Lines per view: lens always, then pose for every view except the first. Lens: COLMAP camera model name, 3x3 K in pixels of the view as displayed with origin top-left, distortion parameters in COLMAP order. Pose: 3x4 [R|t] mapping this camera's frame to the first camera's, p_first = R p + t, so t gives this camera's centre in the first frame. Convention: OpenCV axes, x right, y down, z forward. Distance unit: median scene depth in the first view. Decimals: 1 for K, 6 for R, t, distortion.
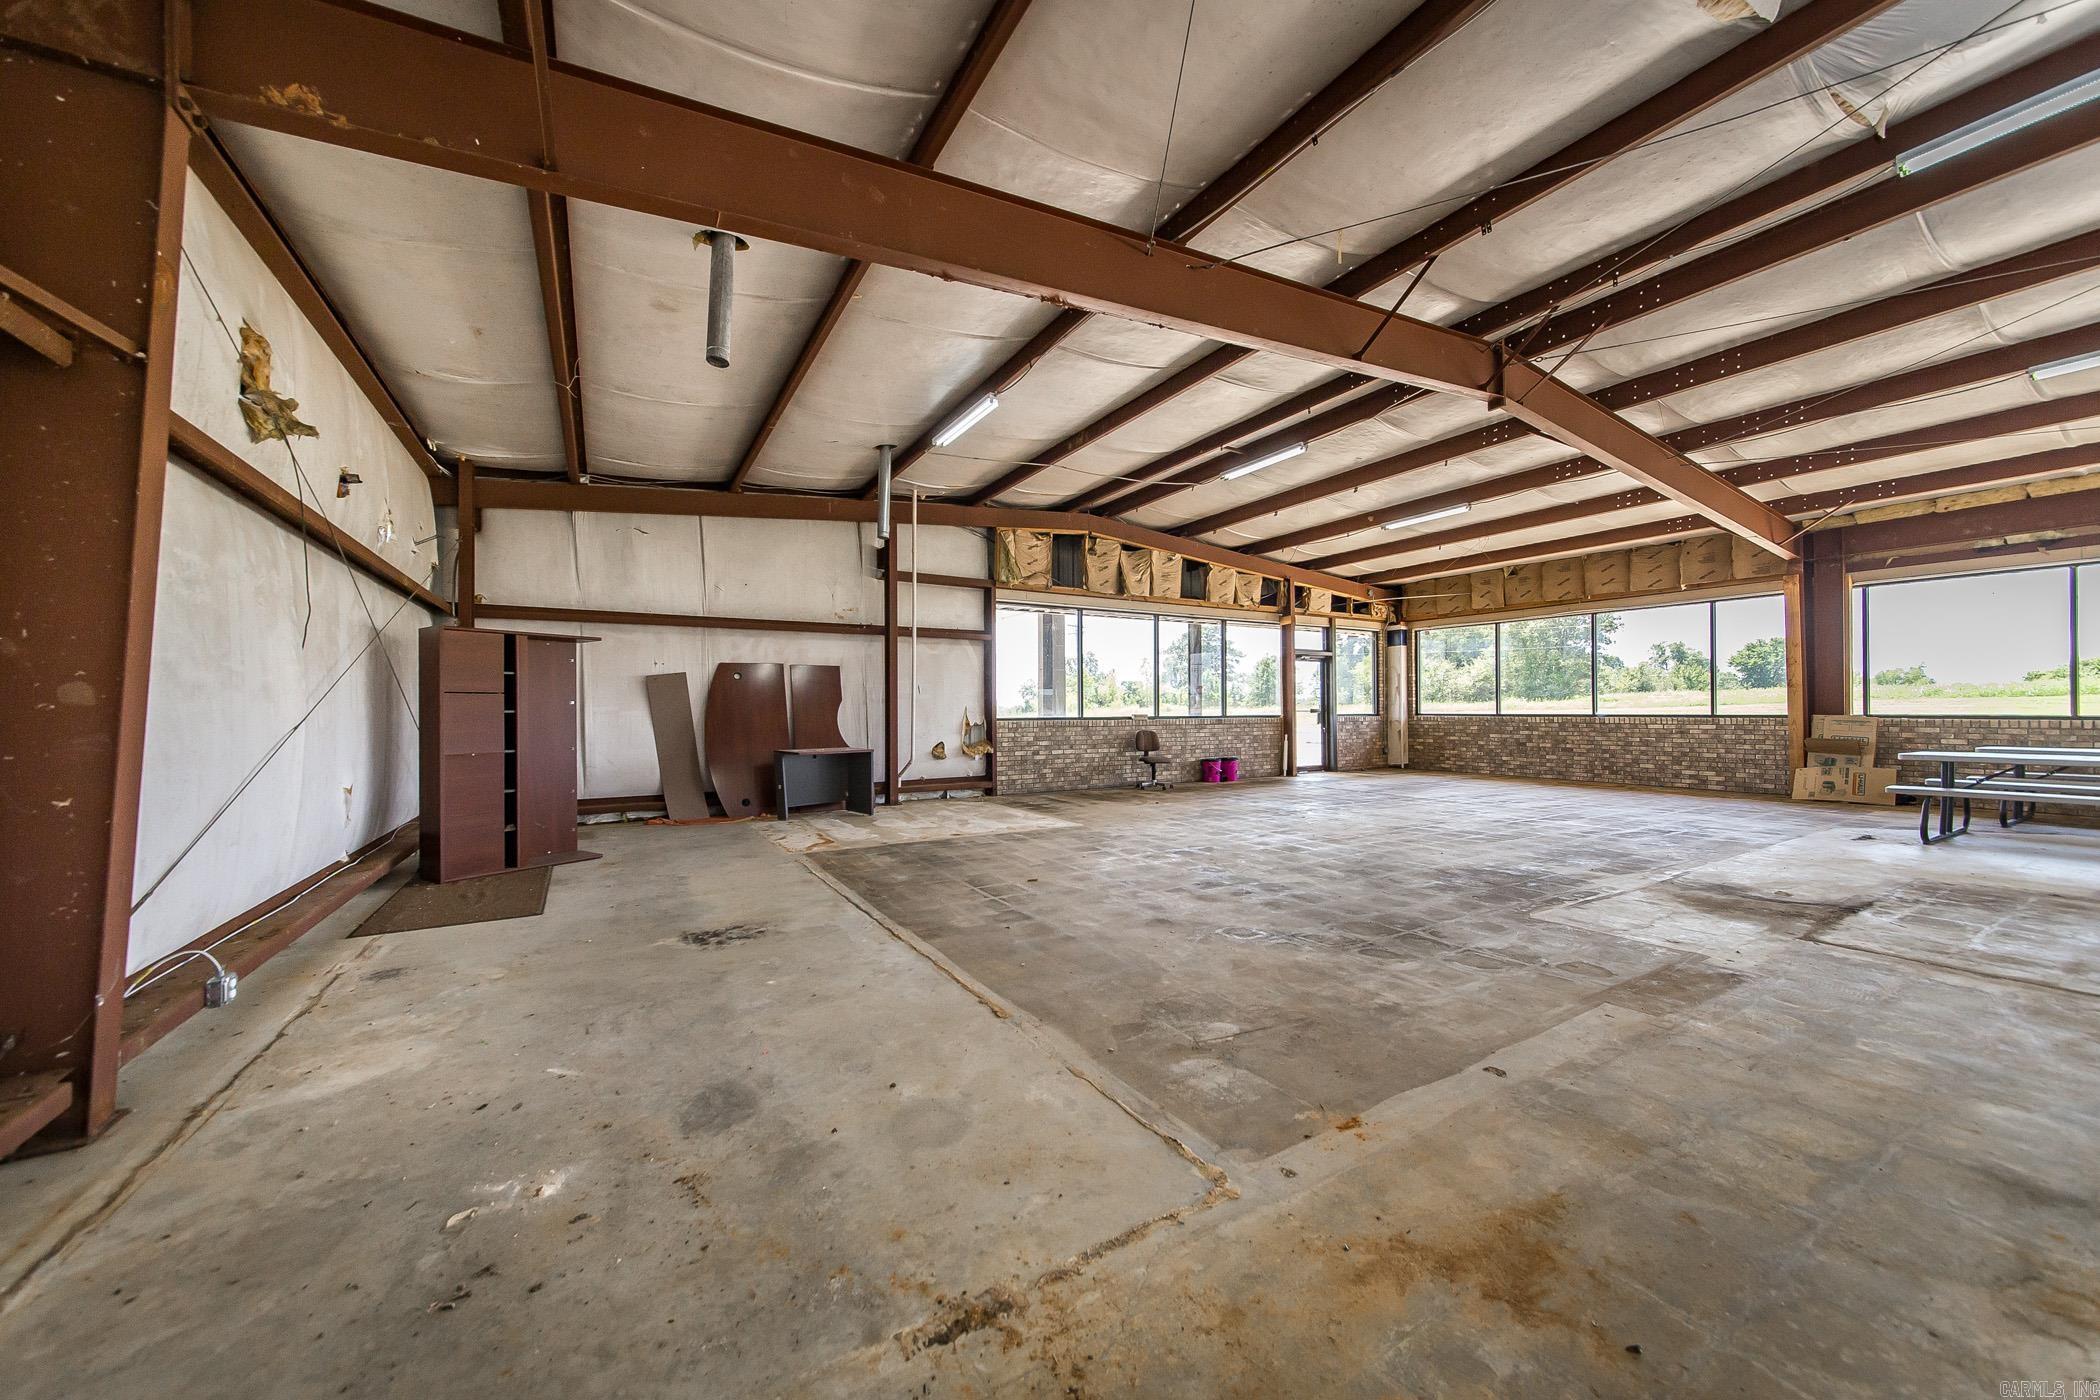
lens RADIAL K [[740.1, 0, 1054.0], [0, 740.1, 707.0], [0, 0, 1]] dist [0.001277, 0.000245]
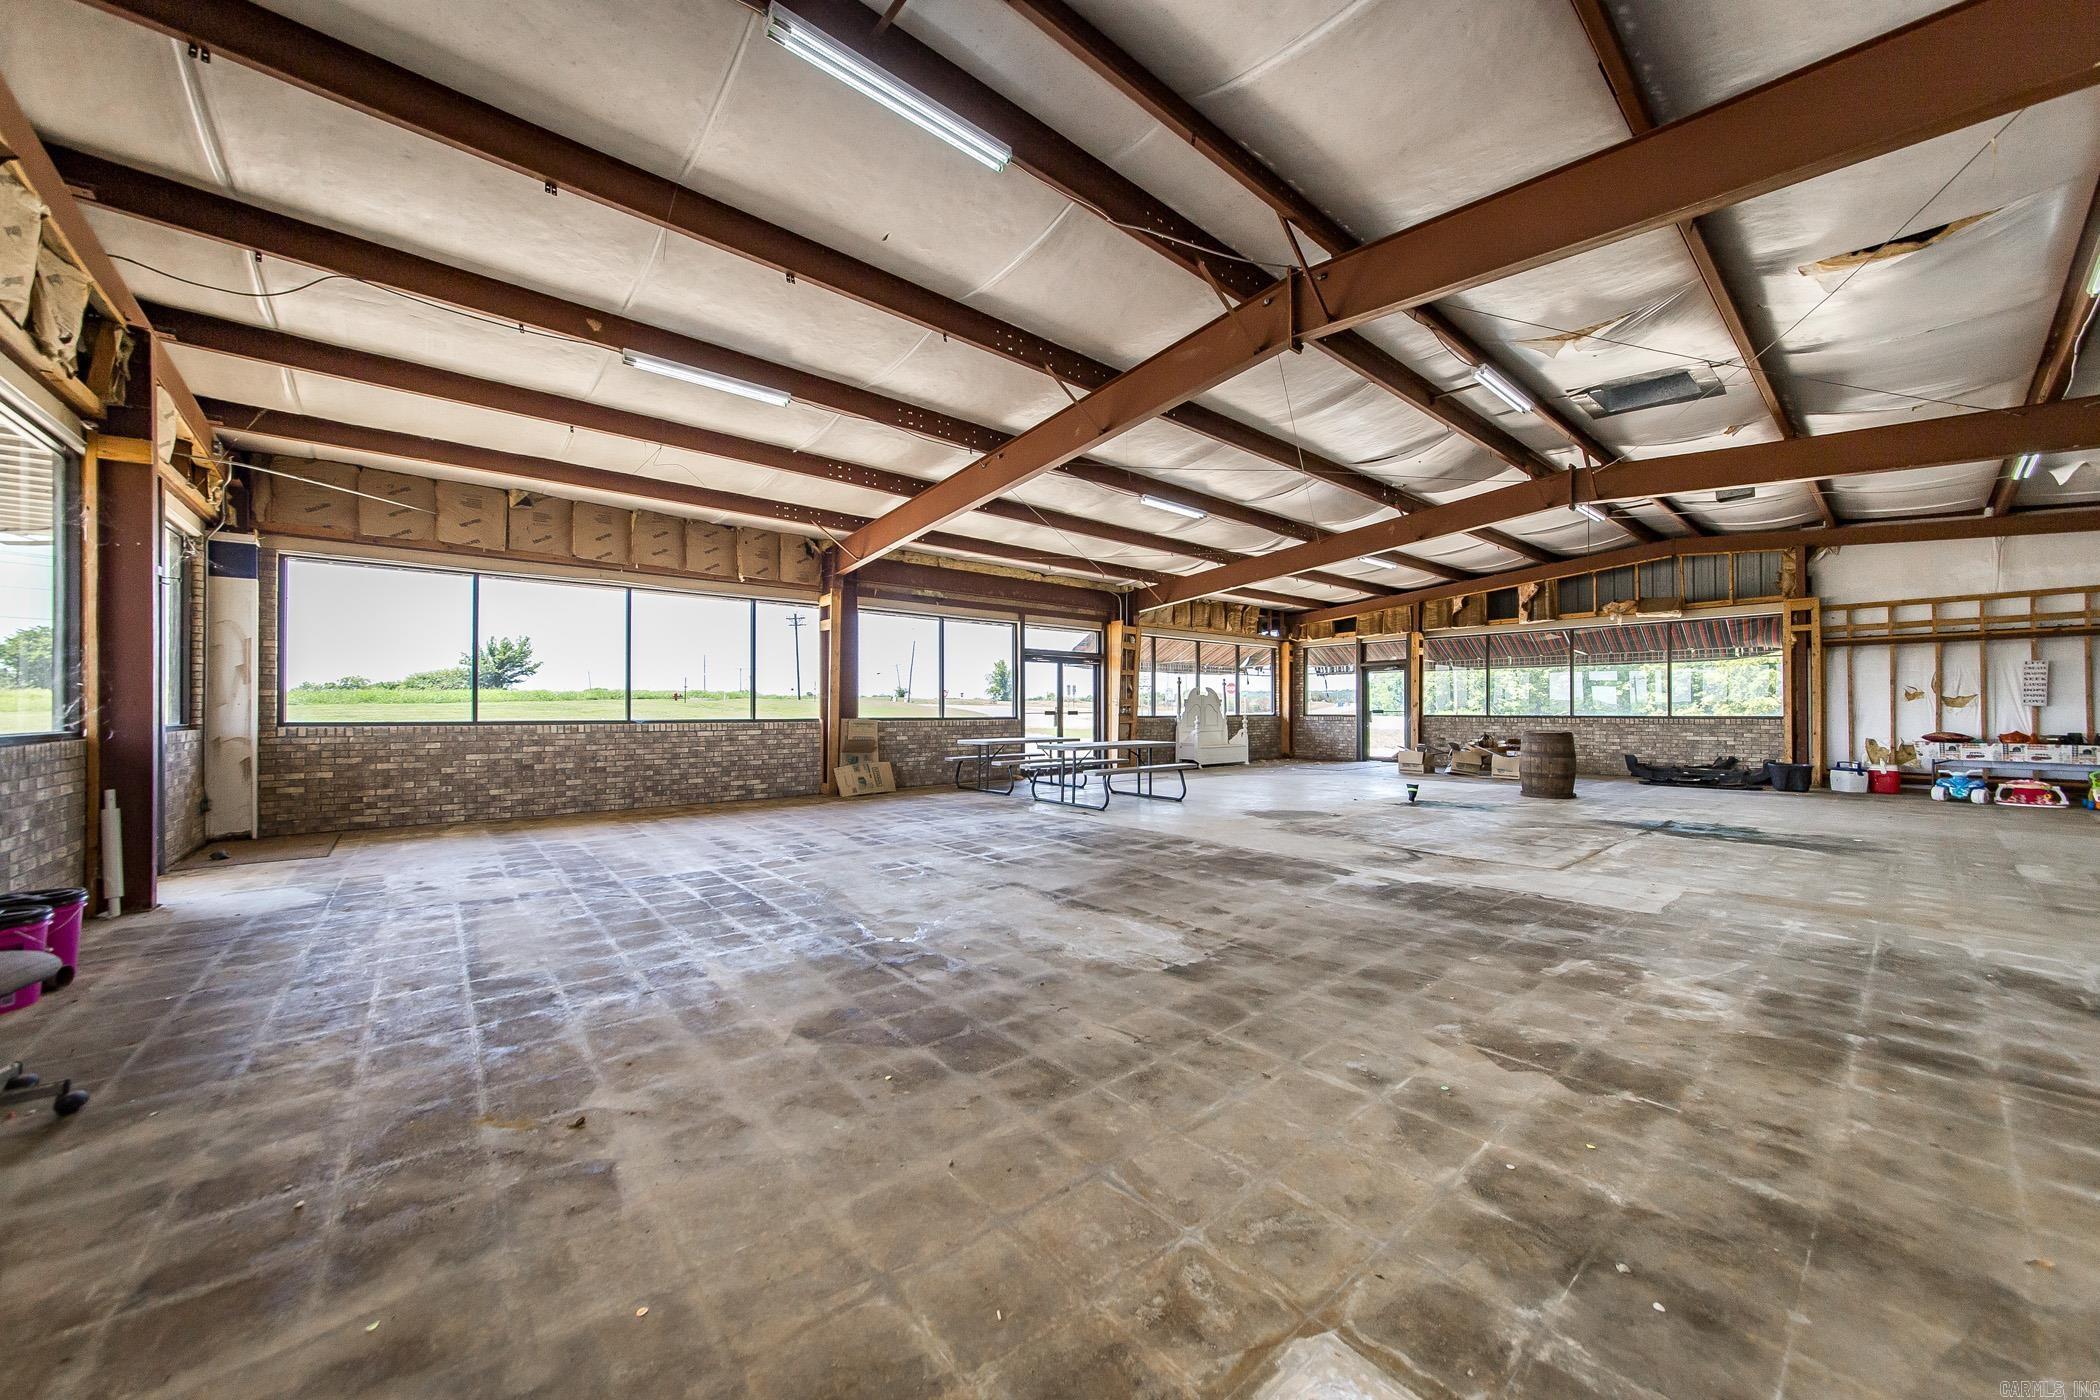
lens RADIAL K [[726.6, 0, 1026.4], [0, 726.6, 703.4], [0, 0, 1]] dist [-0.000315, -0.000029]
pose [[-0.137386, 0.013253, 0.990429, -0.069941], [-0.002599, 0.999902, -0.013741, 0.001725], [-0.990514, -0.004462, -0.137338, 0.709357]]
